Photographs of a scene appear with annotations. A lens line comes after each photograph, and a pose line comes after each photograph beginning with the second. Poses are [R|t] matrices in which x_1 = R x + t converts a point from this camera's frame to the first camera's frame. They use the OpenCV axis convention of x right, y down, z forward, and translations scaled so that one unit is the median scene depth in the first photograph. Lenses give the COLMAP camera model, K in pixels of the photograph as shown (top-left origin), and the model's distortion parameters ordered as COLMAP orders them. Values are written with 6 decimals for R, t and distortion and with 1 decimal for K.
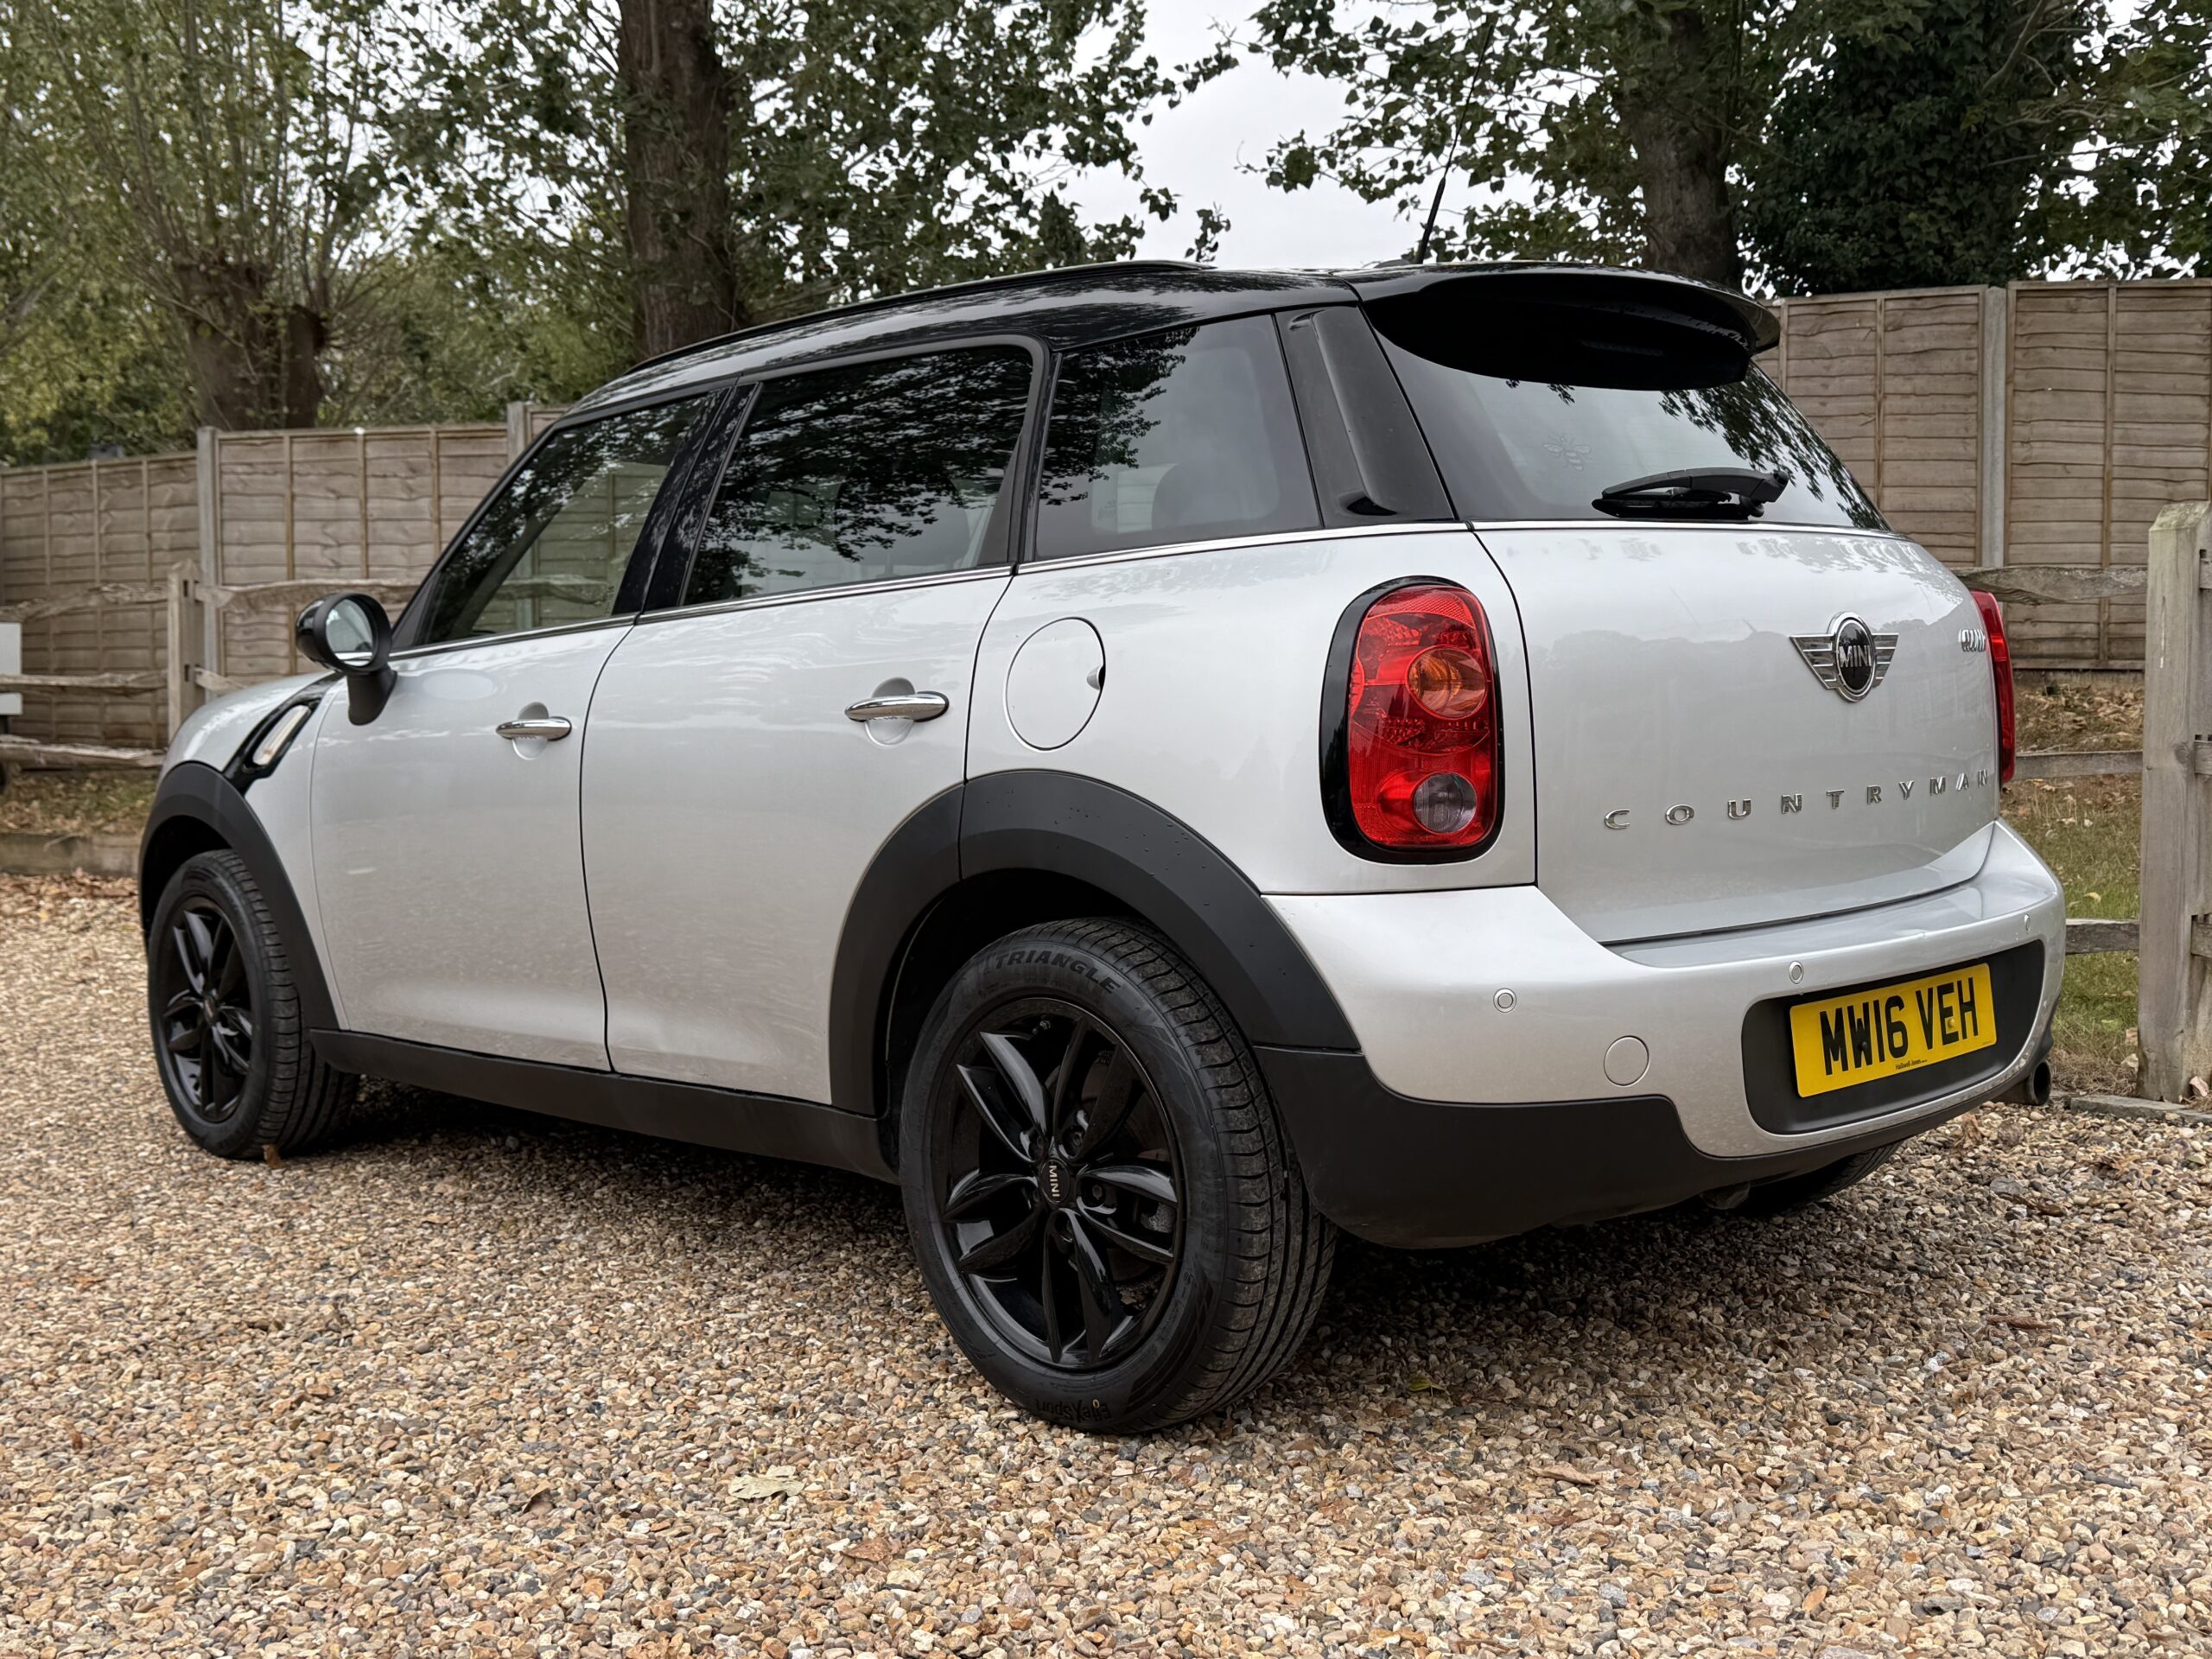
lens RADIAL K [[2282.1, 0, 1106.0], [0, 2282.1, 829.5], [0, 0, 1]] dist [0.191419, -0.442205]
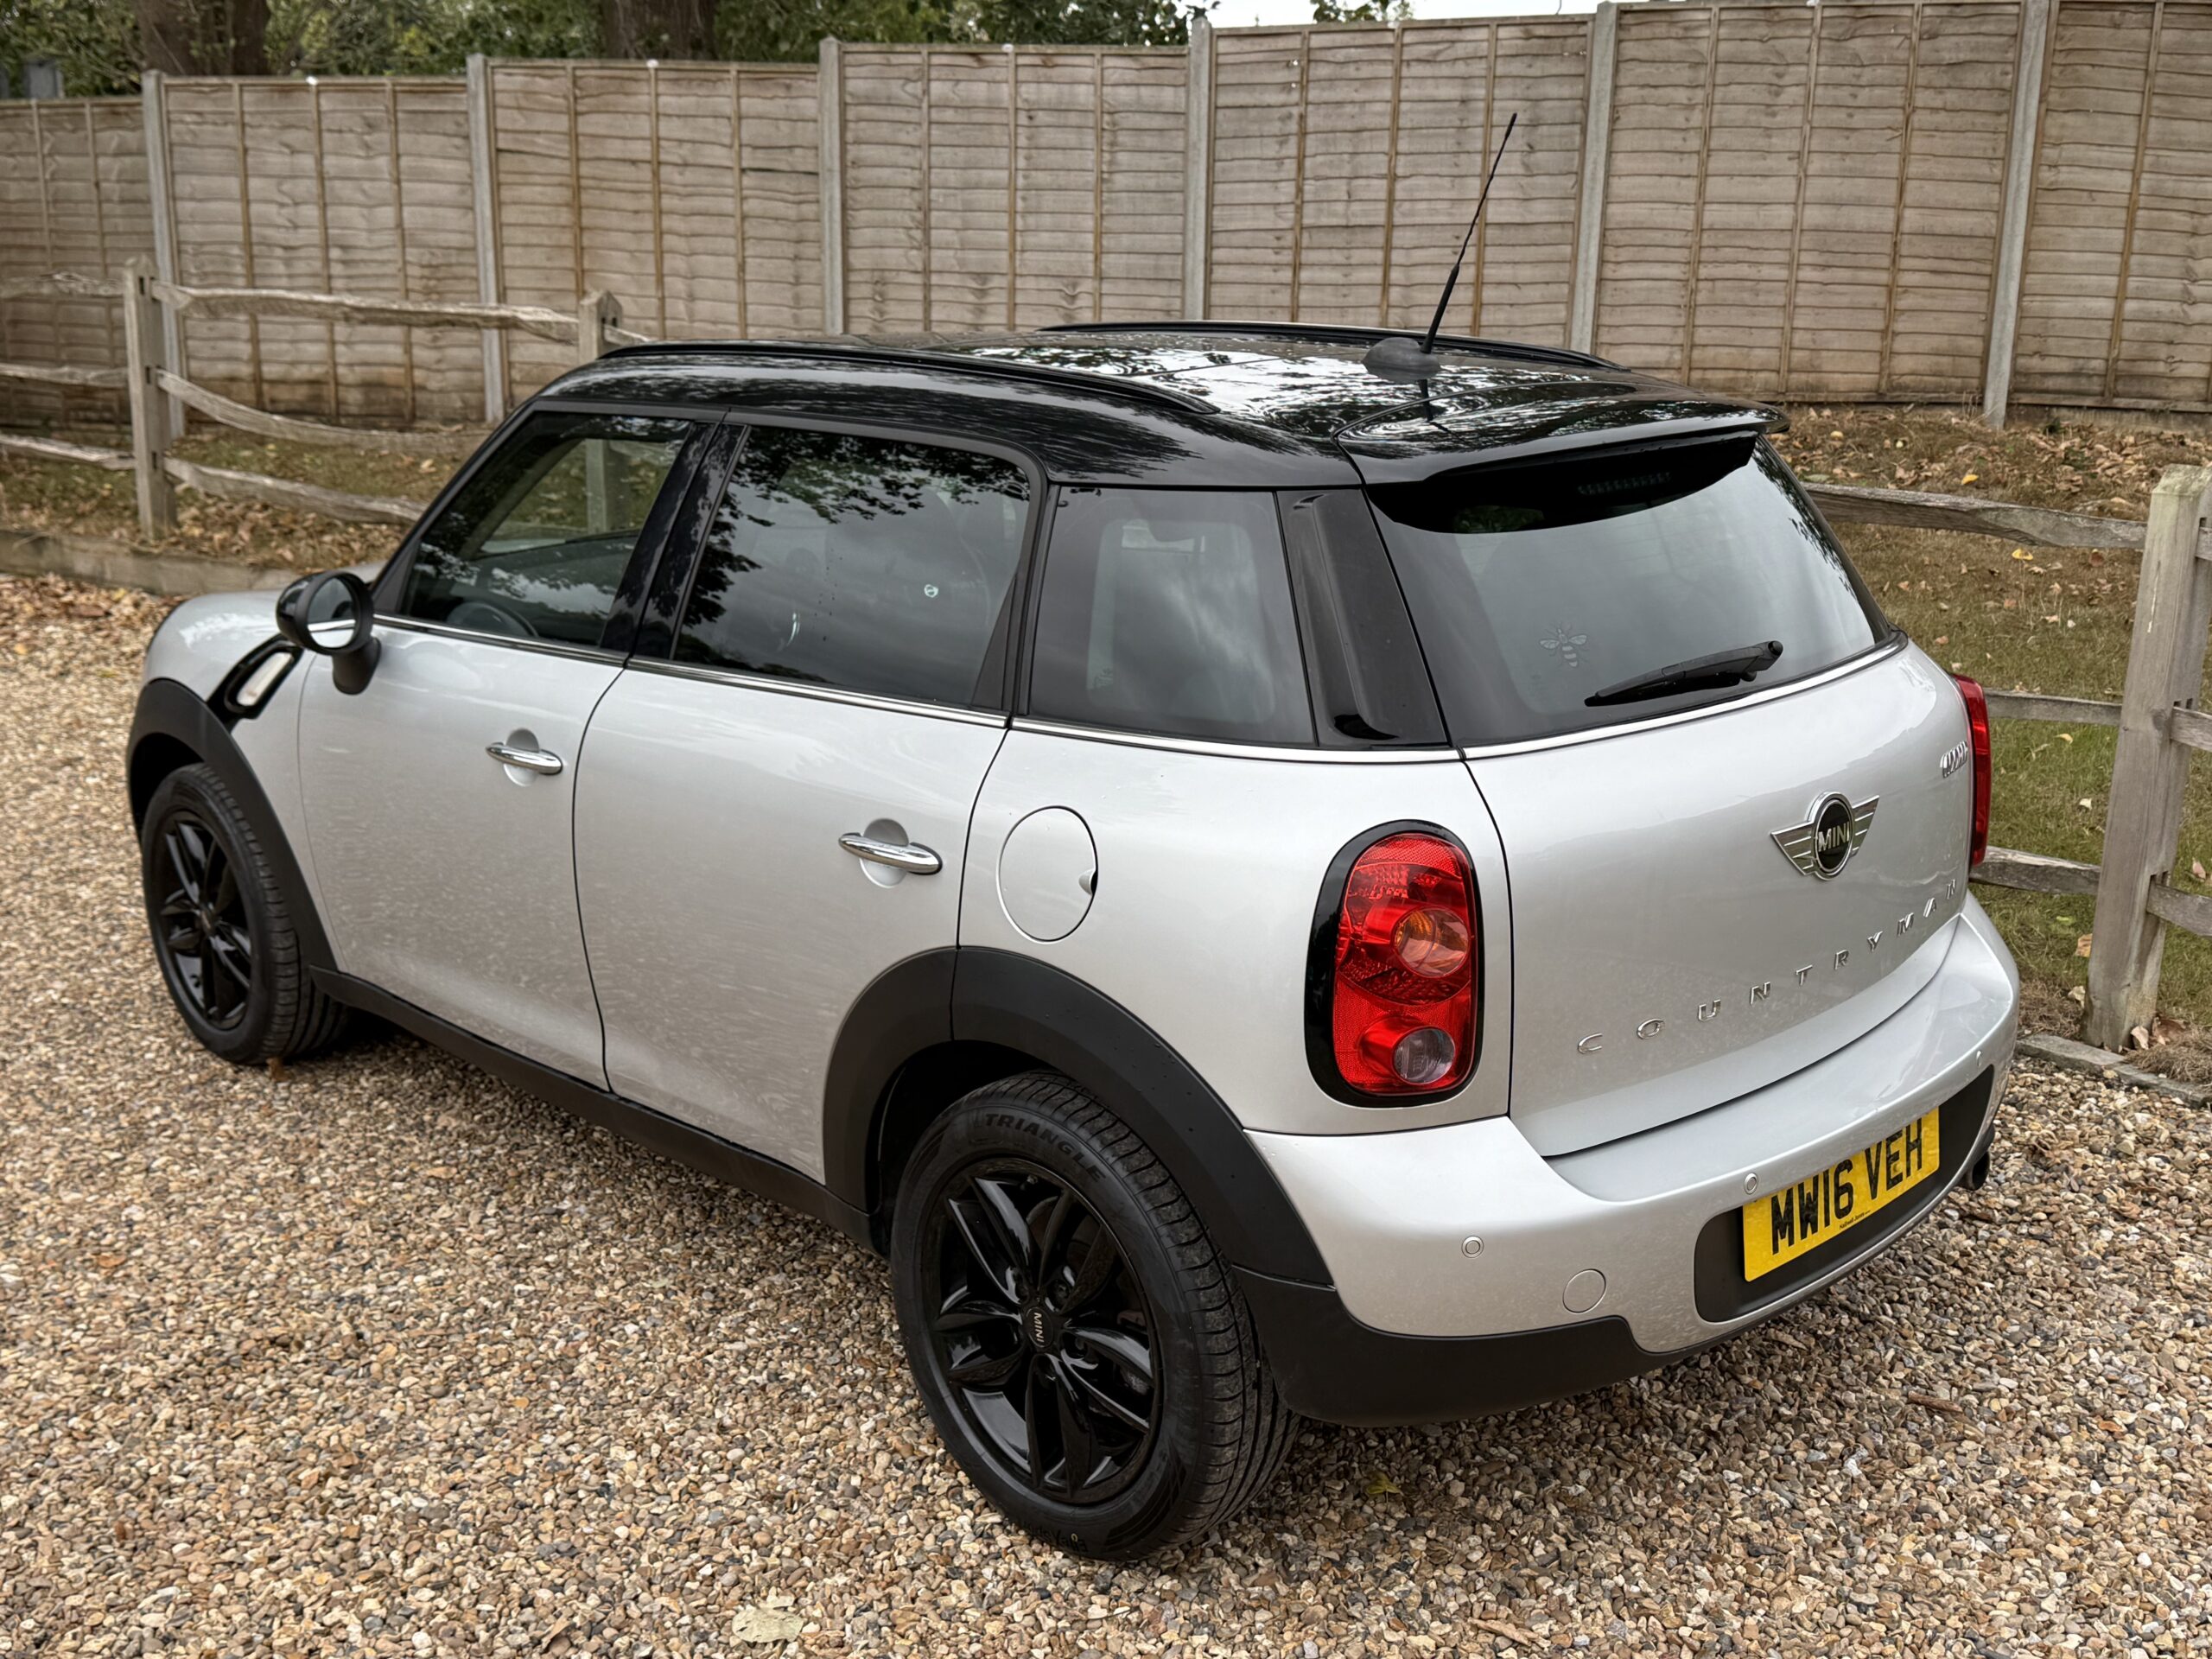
lens RADIAL K [[2284.7, 0, 1131.2], [0, 2284.7, 837.6], [0, 0, 1]] dist [0.192989, -0.449884]
pose [[0.999588, 0.019792, 0.020776, -0.006184], [-0.023602, 0.978890, 0.203019, -0.264948], [-0.016319, -0.203426, 0.978954, 0.008868]]
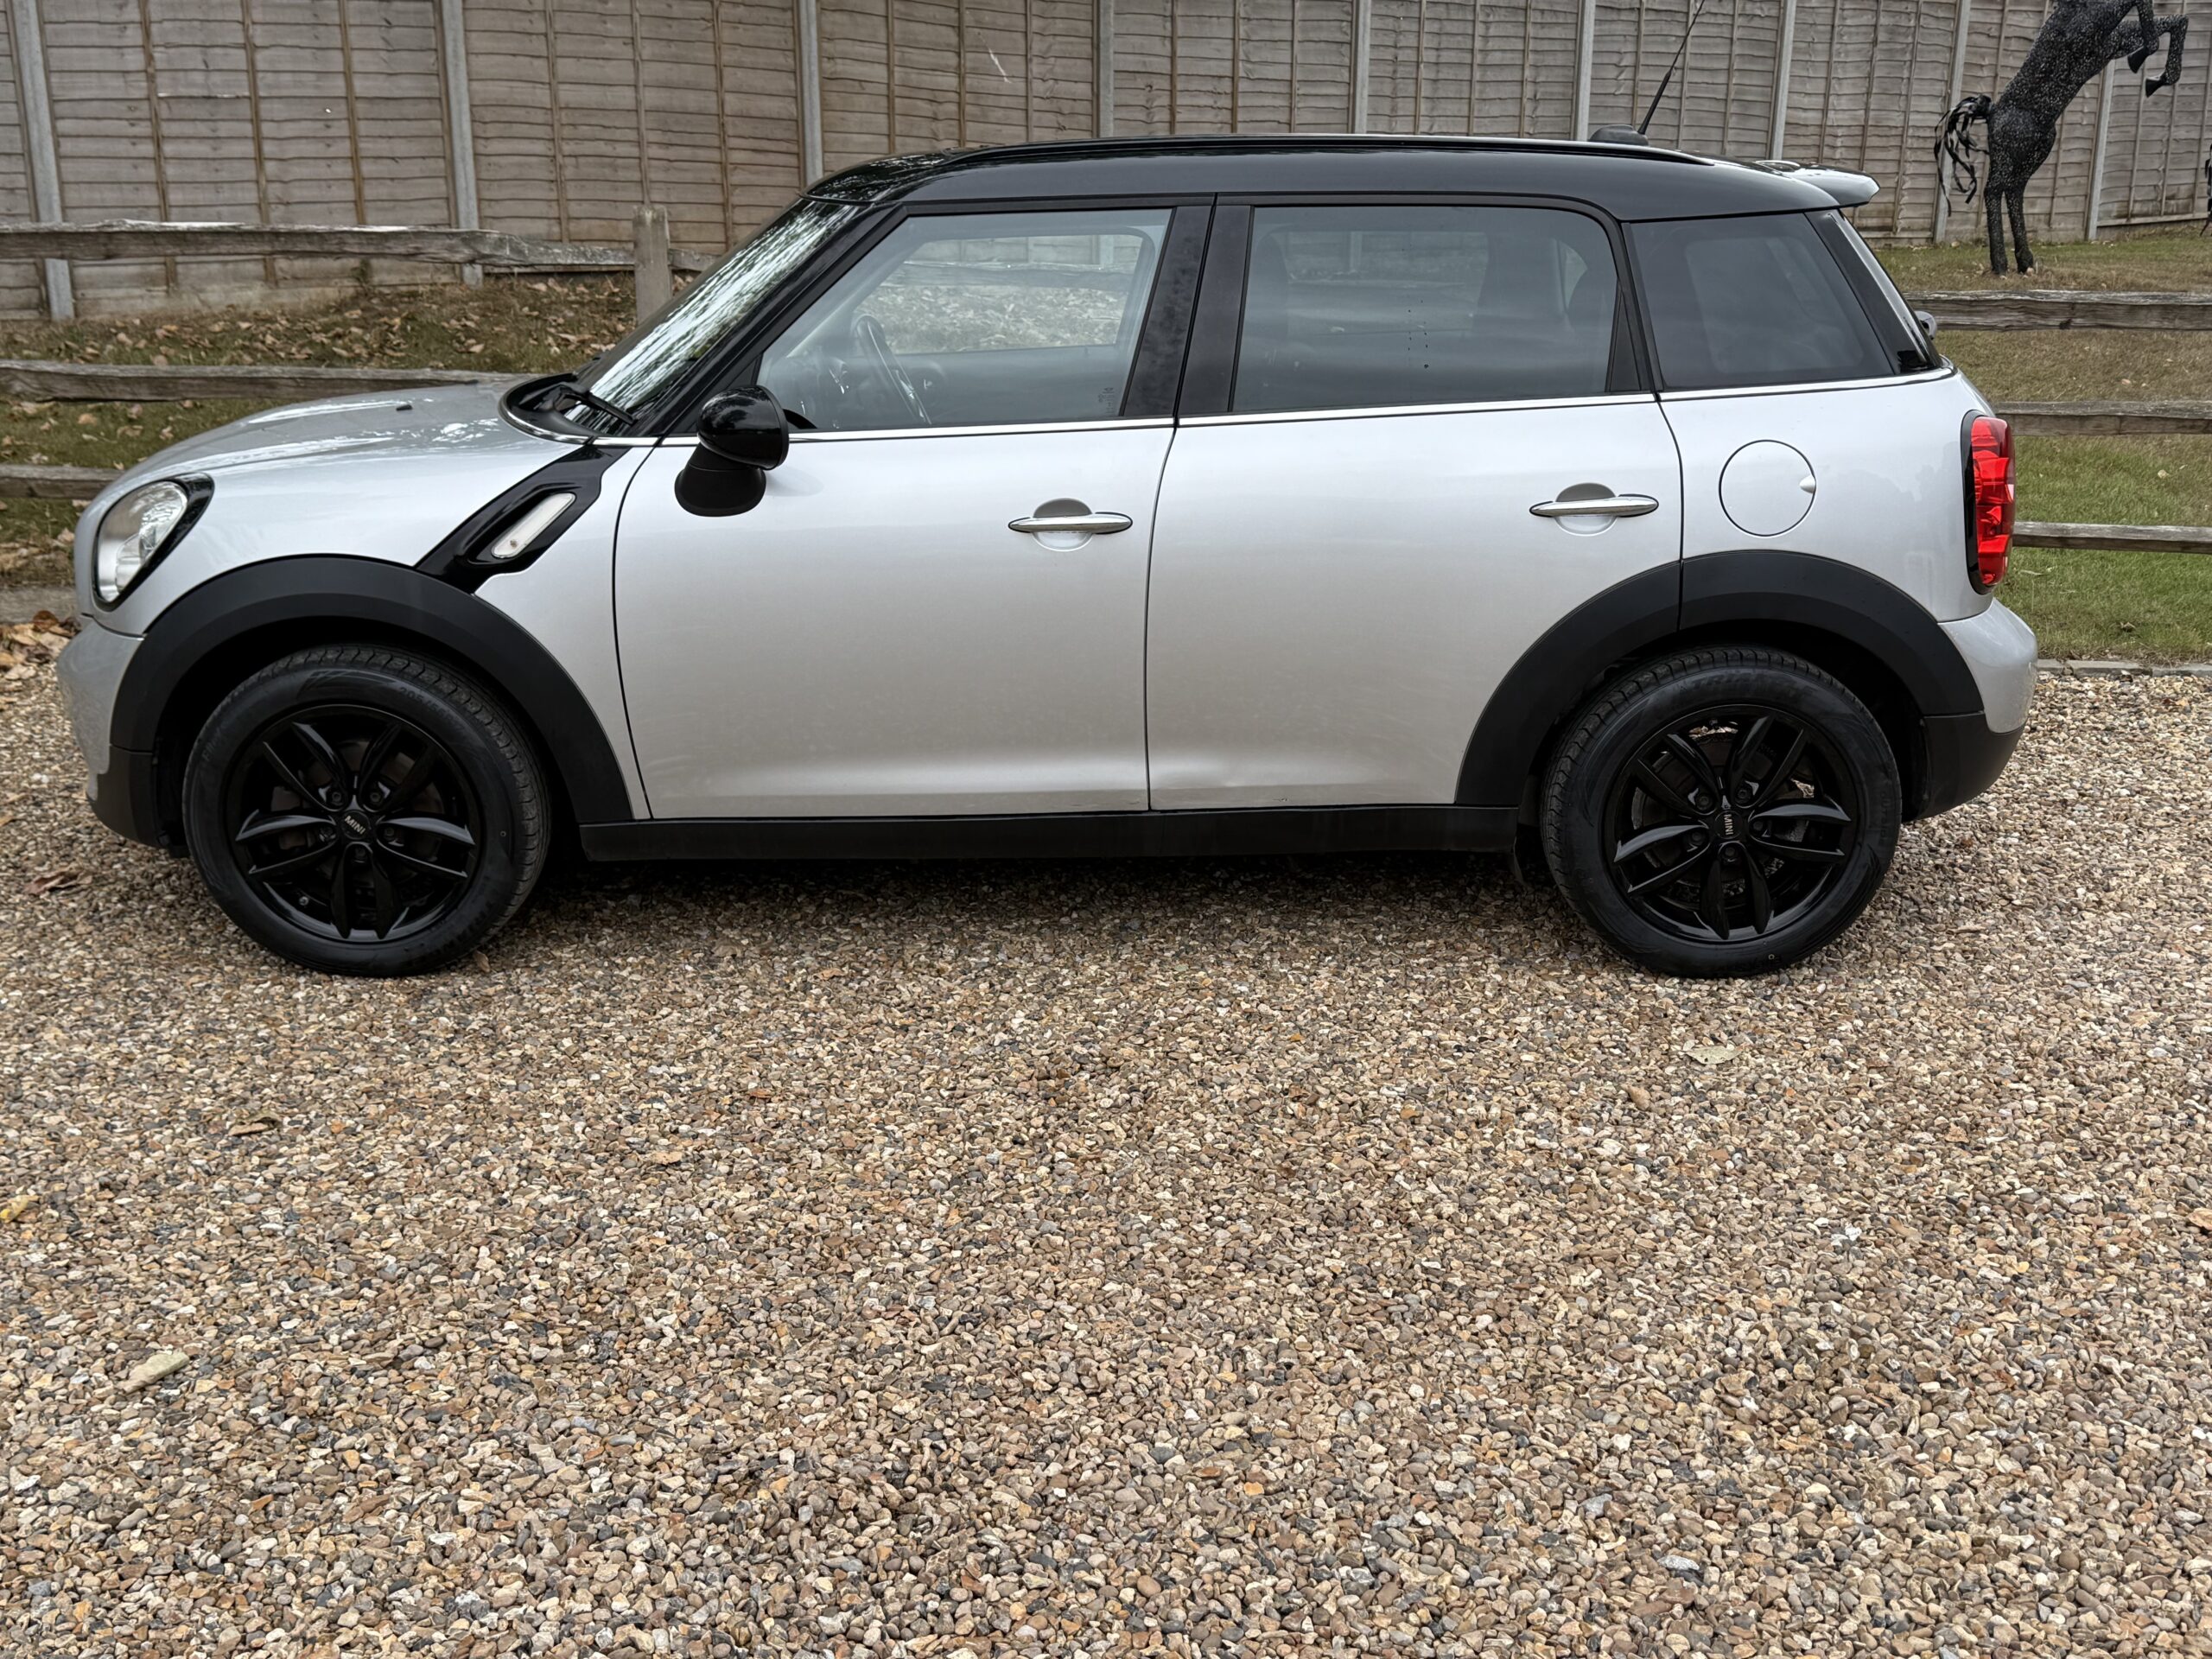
lens RADIAL K [[2304.4, 0, 1112.9], [0, 2304.4, 824.7], [0, 0, 1]] dist [0.204280, -0.402171]
pose [[0.684914, -0.182357, 0.705435, -1.266844], [0.027079, 0.973876, 0.225459, -0.184668], [-0.728120, -0.135317, 0.671960, 0.257502]]
